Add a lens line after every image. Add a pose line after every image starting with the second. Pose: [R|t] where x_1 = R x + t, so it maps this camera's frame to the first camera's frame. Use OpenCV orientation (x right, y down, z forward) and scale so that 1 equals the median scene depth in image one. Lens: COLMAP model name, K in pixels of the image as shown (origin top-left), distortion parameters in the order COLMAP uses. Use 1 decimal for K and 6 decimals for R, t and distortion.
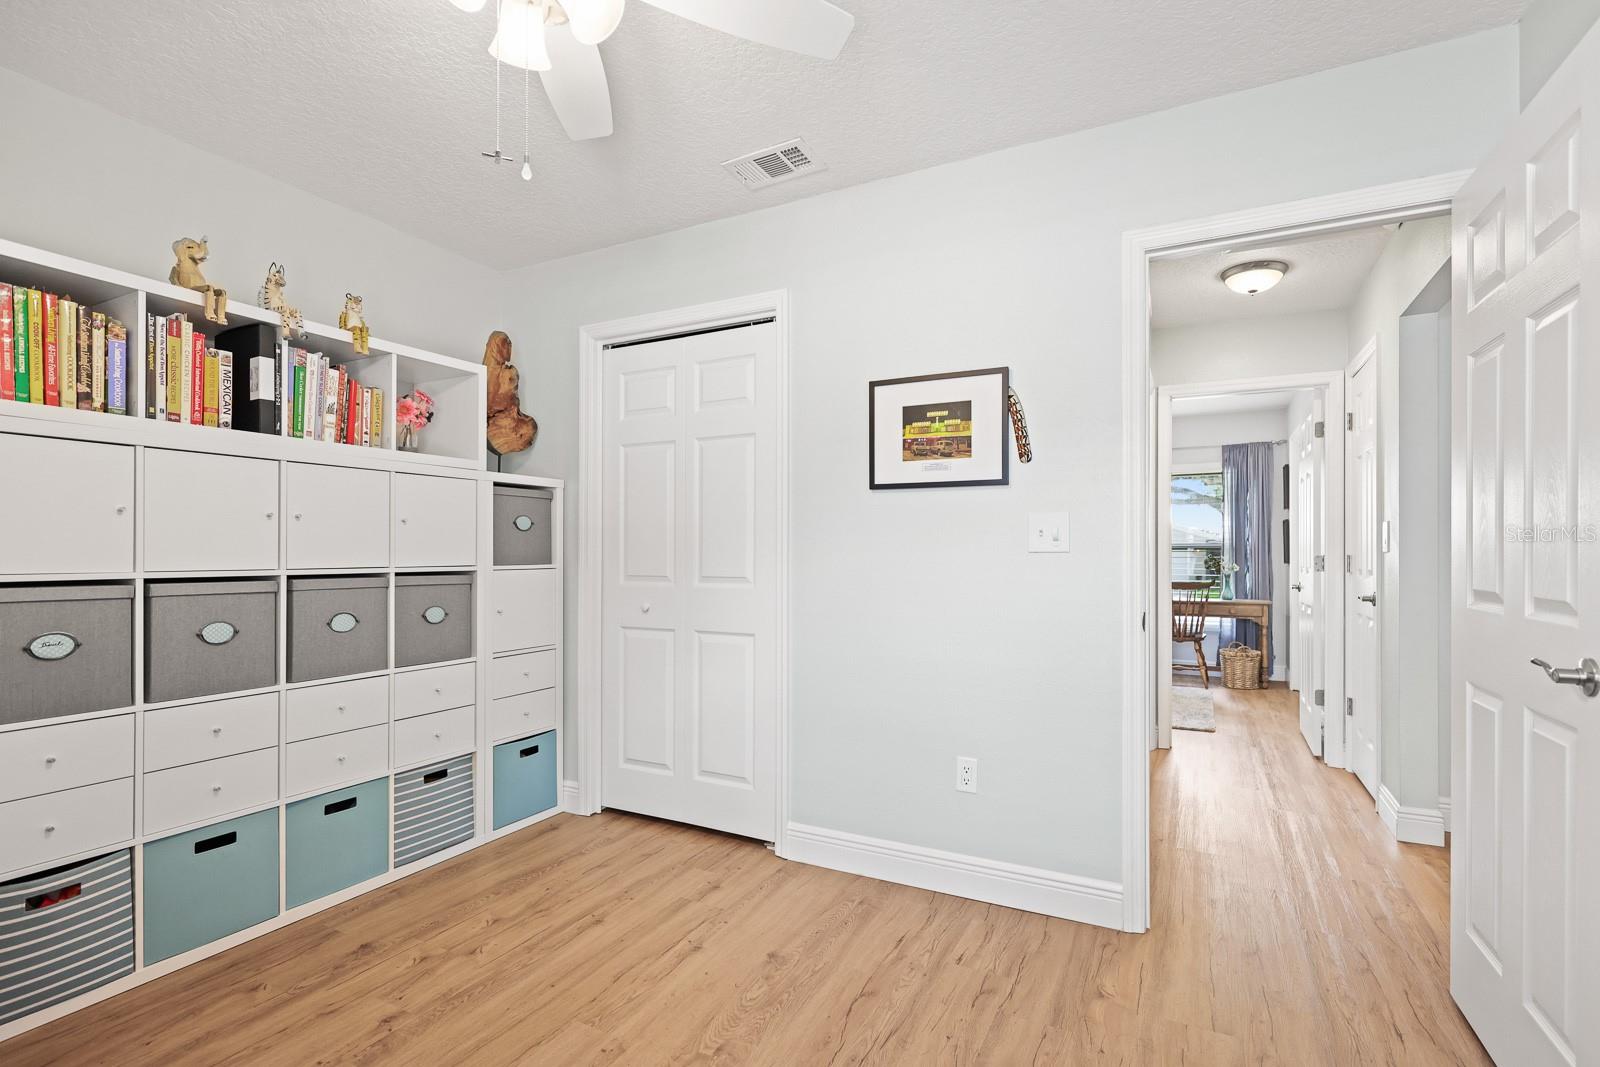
lens RADIAL K [[748.6, 0, 790.2], [0, 748.6, 559.9], [0, 0, 1]] dist [0.002603, 0.000819]
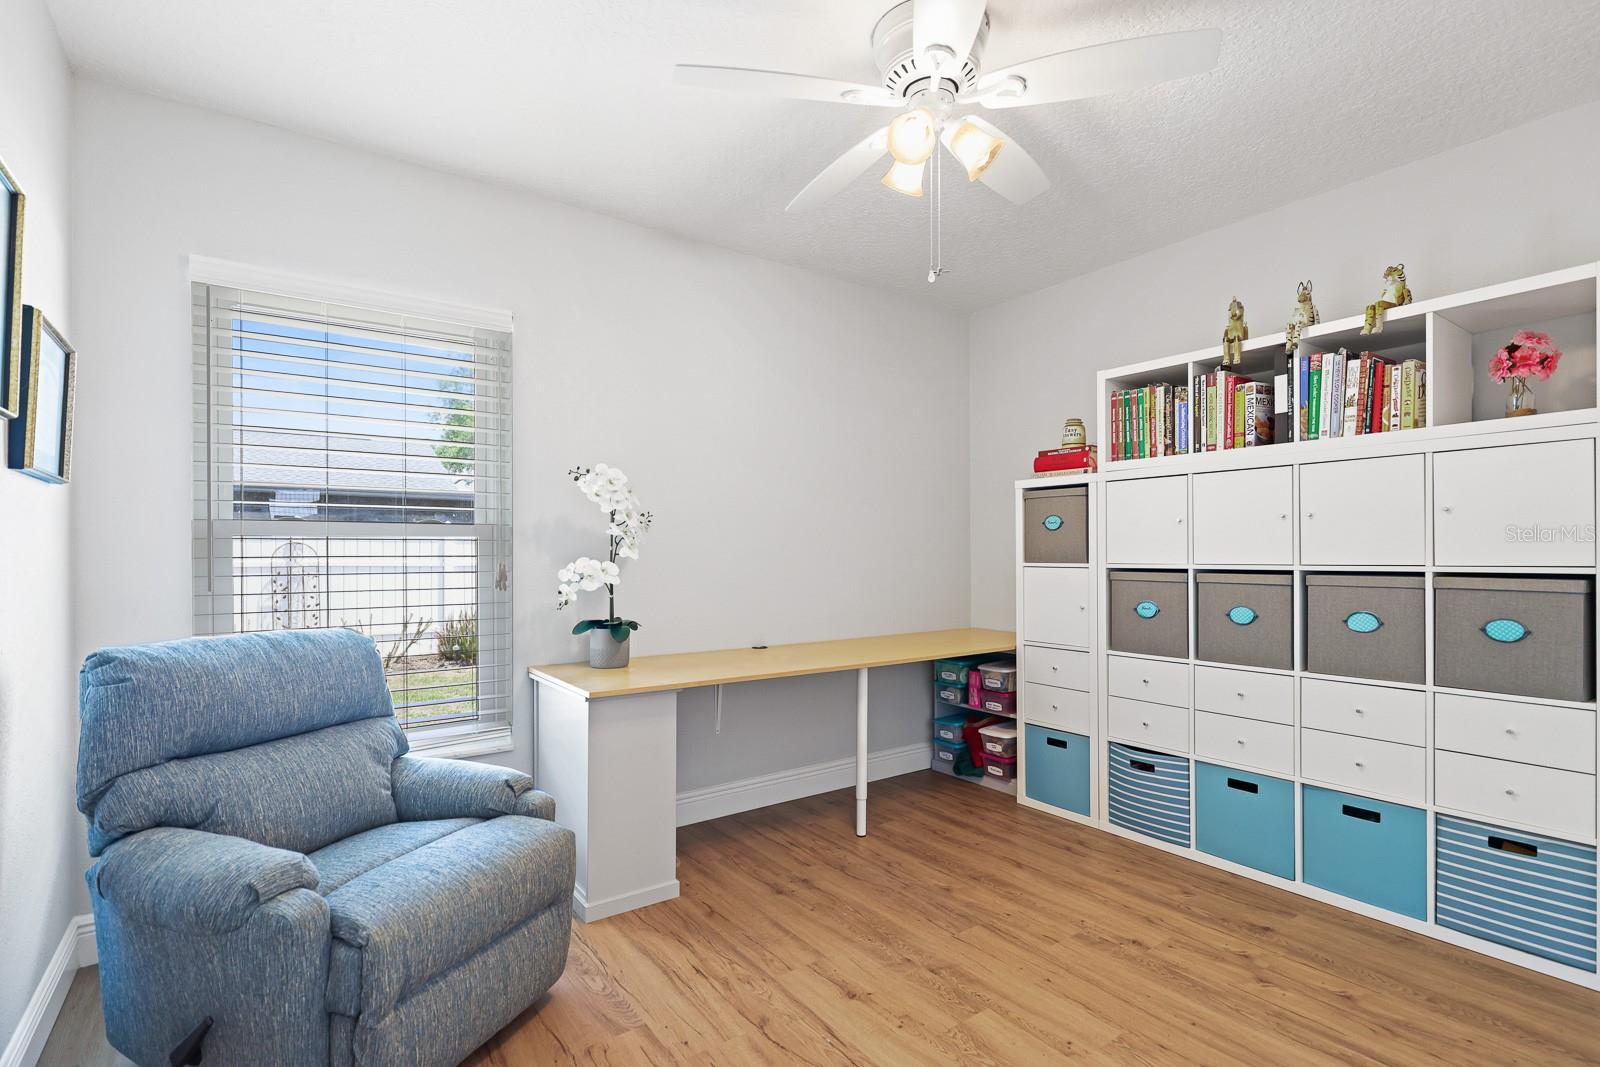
lens RADIAL K [[748.6, 0, 798.1], [0, 748.6, 547.4], [0, 0, 1]] dist [0.002603, 0.000819]
pose [[-0.432110, 0.002527, -0.901817, 0.620192], [0.006012, 0.999982, -0.000079, -0.016970], [0.901801, -0.005456, -0.432117, 0.827199]]
